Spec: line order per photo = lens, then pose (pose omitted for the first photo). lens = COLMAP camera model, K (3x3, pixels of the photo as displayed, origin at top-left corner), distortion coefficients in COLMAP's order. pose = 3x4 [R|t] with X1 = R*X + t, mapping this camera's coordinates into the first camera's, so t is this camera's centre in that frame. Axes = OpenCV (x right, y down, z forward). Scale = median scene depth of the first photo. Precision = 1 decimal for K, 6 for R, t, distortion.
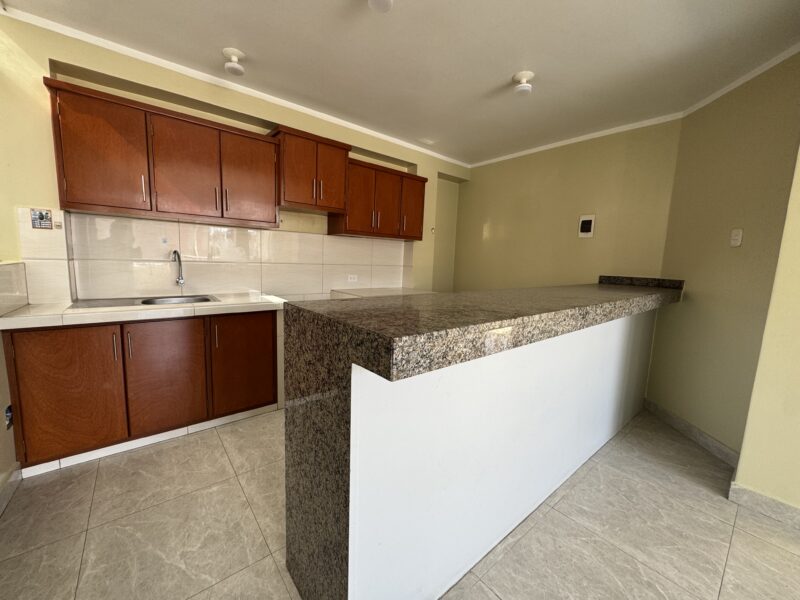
lens RADIAL K [[320.2, 0, 399.4], [0, 320.2, 299.9], [0, 0, 1]] dist [-0.000643, 0.000155]
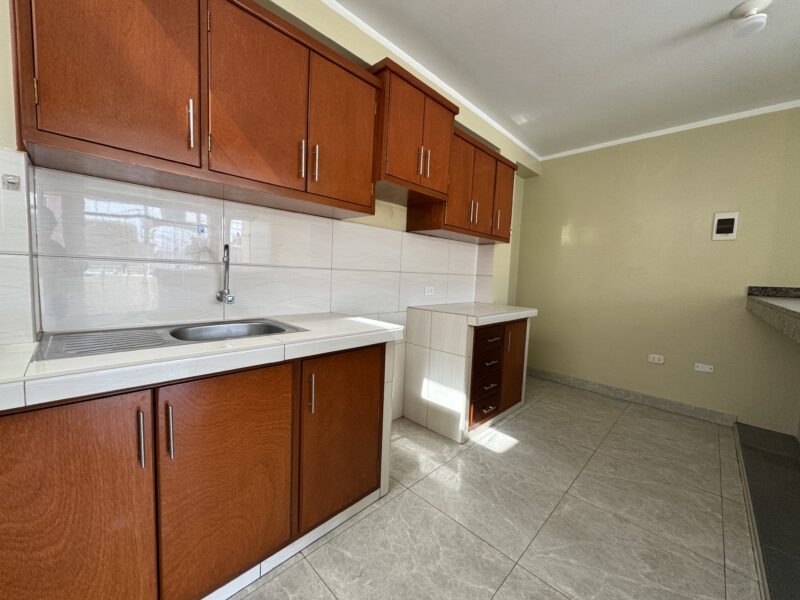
lens RADIAL K [[320.2, 0, 400.7], [0, 320.2, 299.7], [0, 0, 1]] dist [-0.000643, 0.000155]
pose [[0.994051, -0.006316, 0.108736, -0.396785], [0.010602, 0.999187, -0.038889, -0.023705], [-0.108402, 0.039811, 0.993310, 0.343441]]
